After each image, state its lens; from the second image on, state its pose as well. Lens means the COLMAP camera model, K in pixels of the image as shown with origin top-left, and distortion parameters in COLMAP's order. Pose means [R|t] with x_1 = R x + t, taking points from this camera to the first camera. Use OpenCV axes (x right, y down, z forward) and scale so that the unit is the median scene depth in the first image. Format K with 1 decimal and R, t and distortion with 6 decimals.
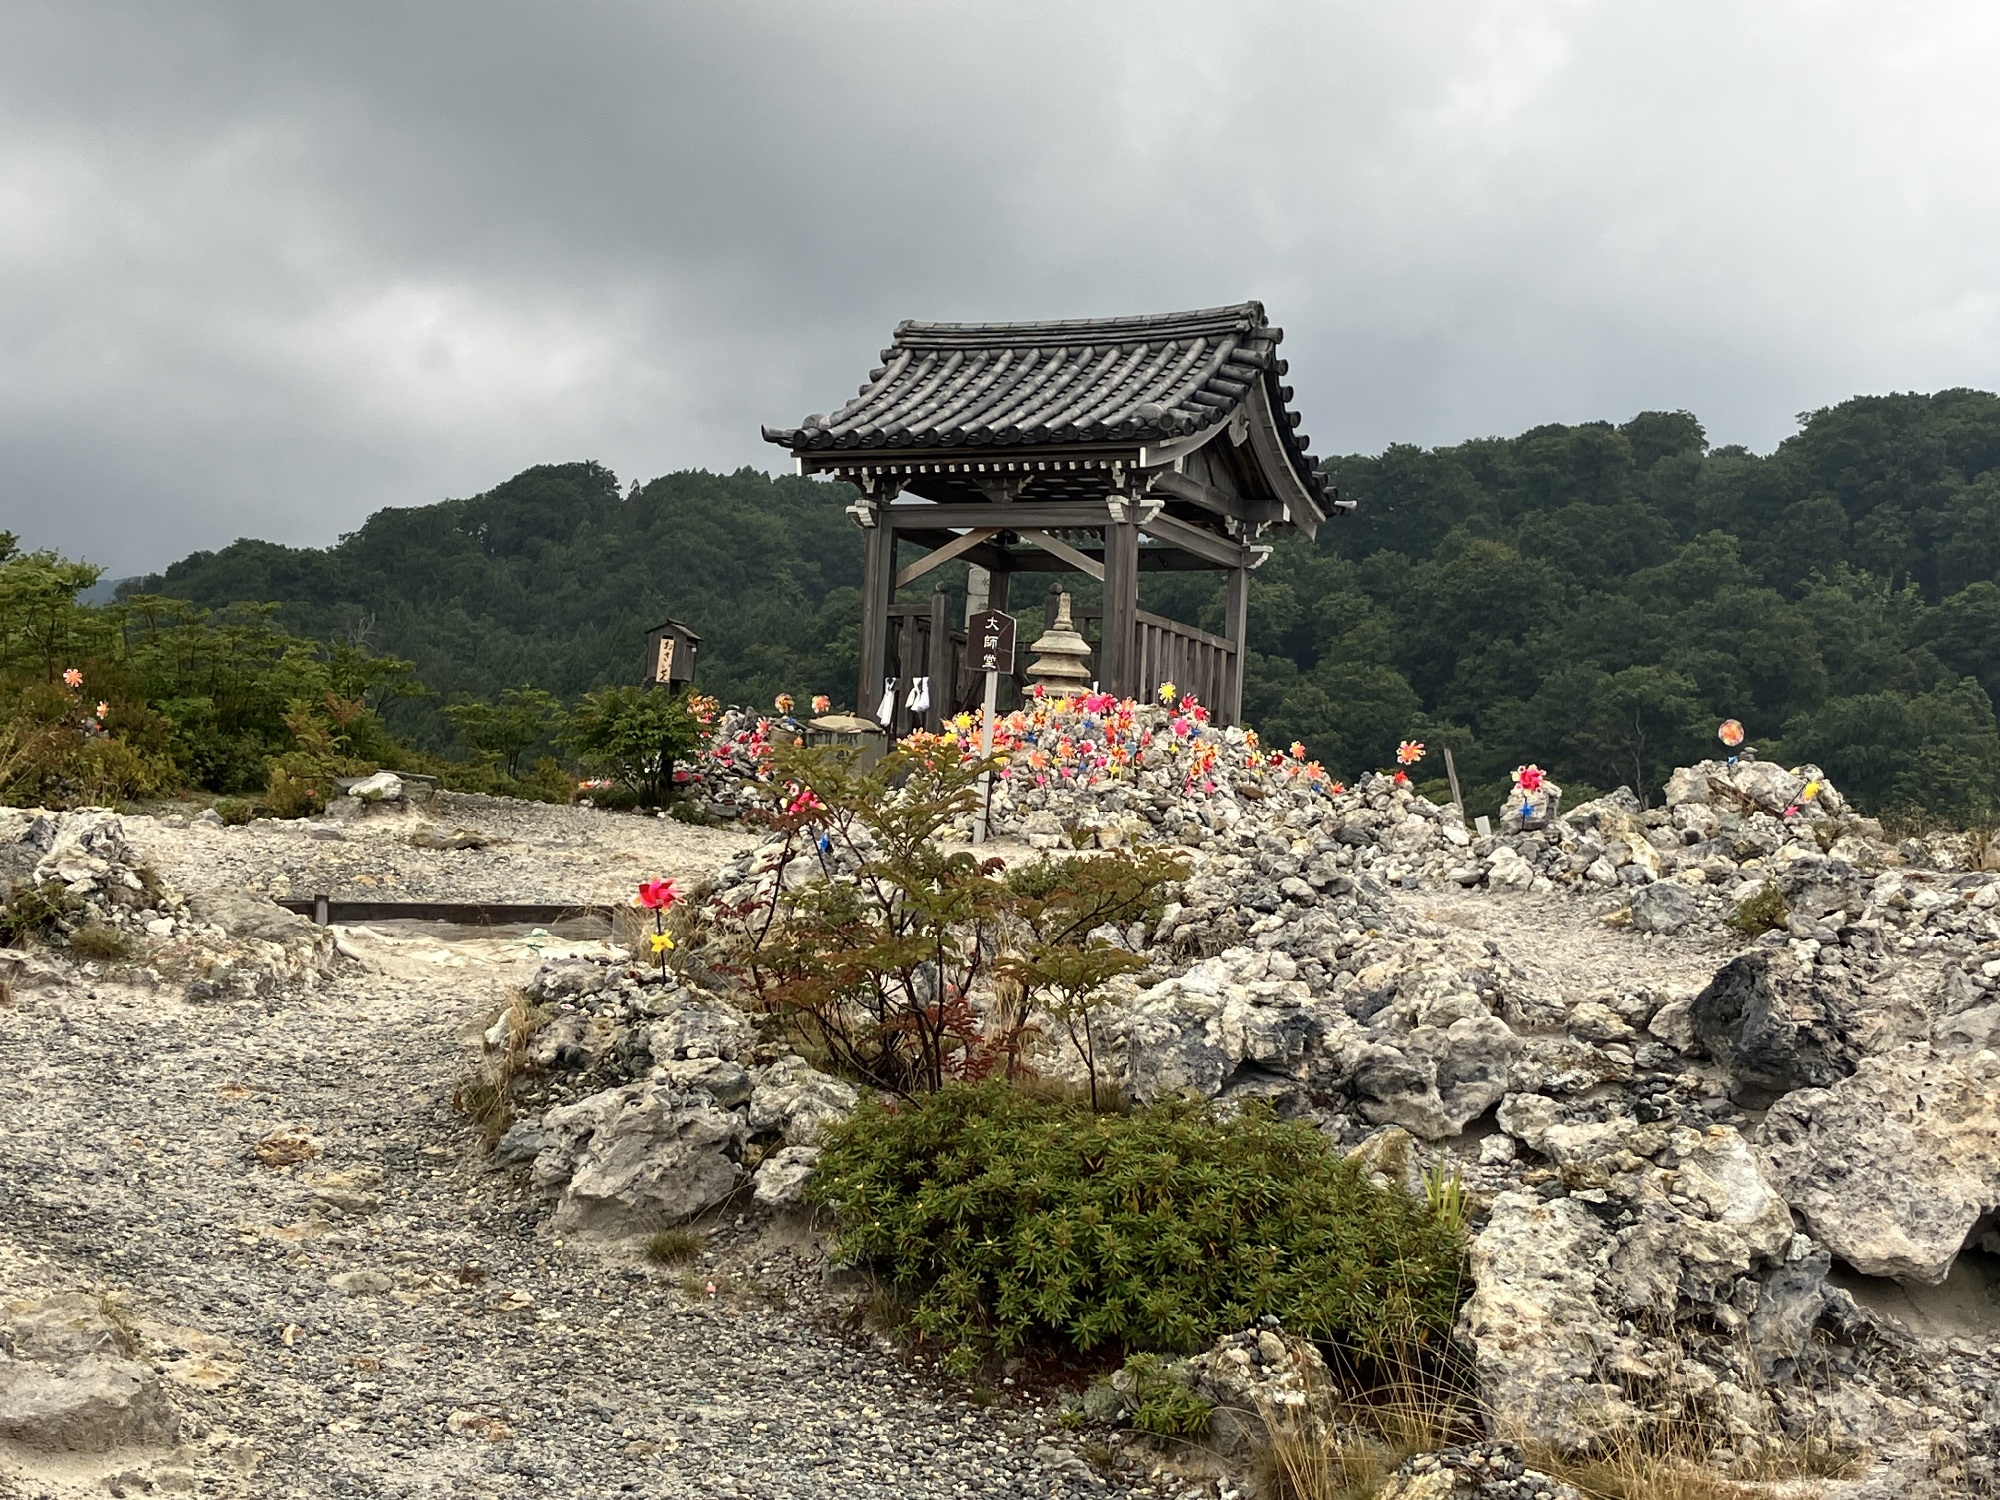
lens RADIAL K [[1959.9, 0, 1000.0], [0, 1959.9, 750.0], [0, 0, 1]] dist [0.010399, -0.031498]
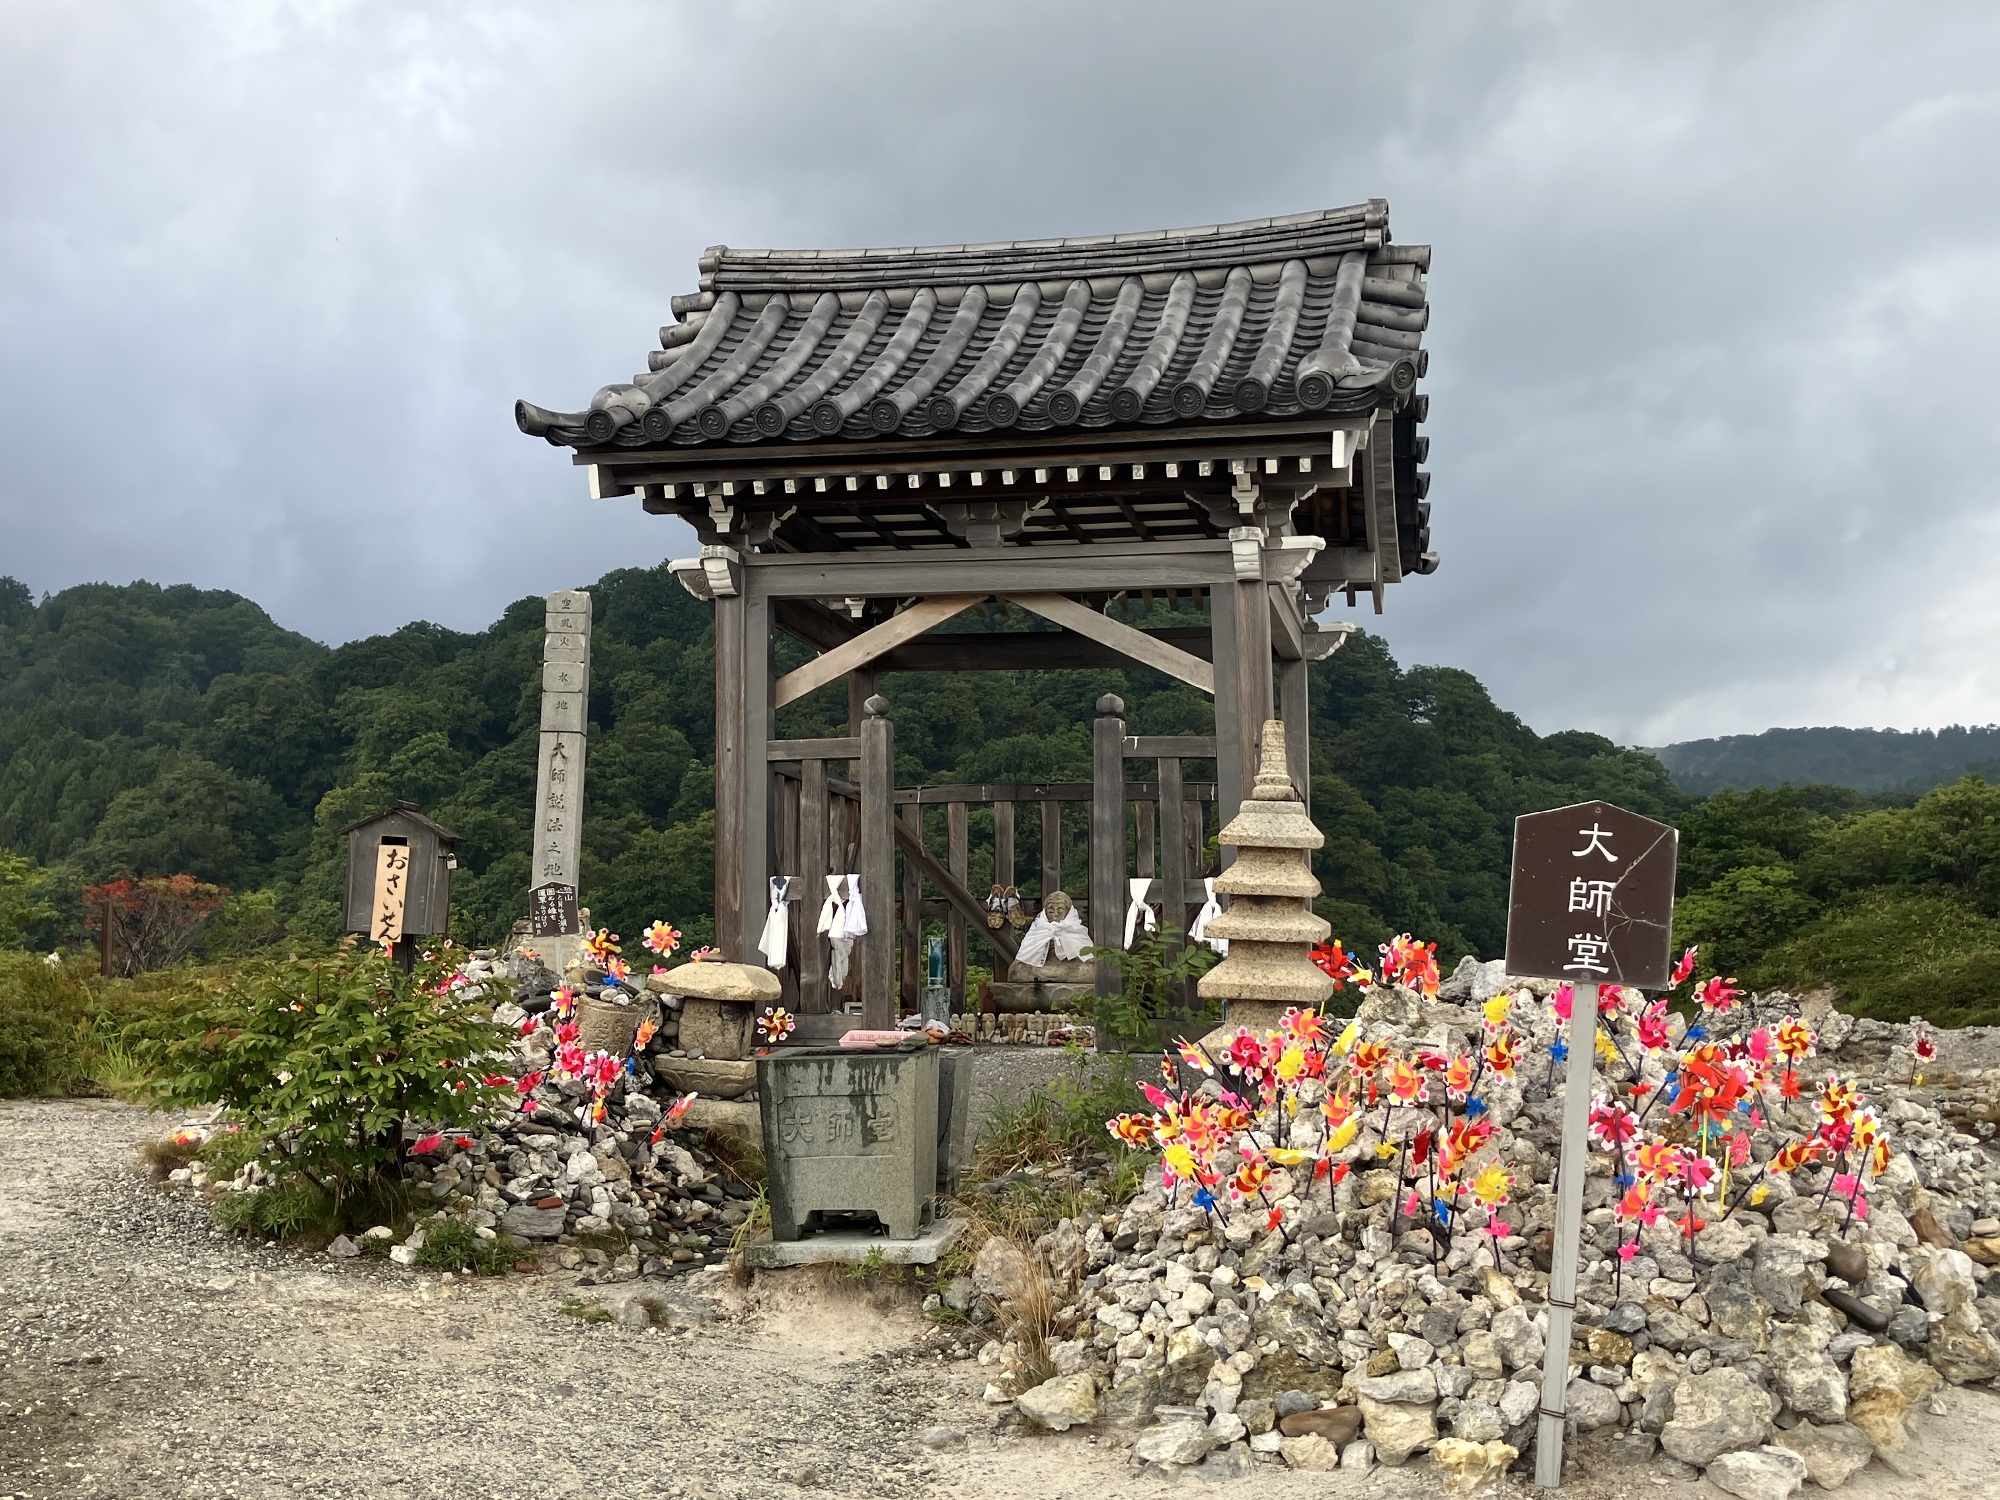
lens RADIAL K [[1959.9, 0, 1000.0], [0, 1959.9, 750.0], [0, 0, 1]] dist [0.010399, -0.031498]
pose [[0.969469, -0.031297, 0.243207, -0.128571], [0.041672, 0.998422, -0.037631, -0.049674], [-0.241646, 0.046617, 0.969244, 0.477703]]
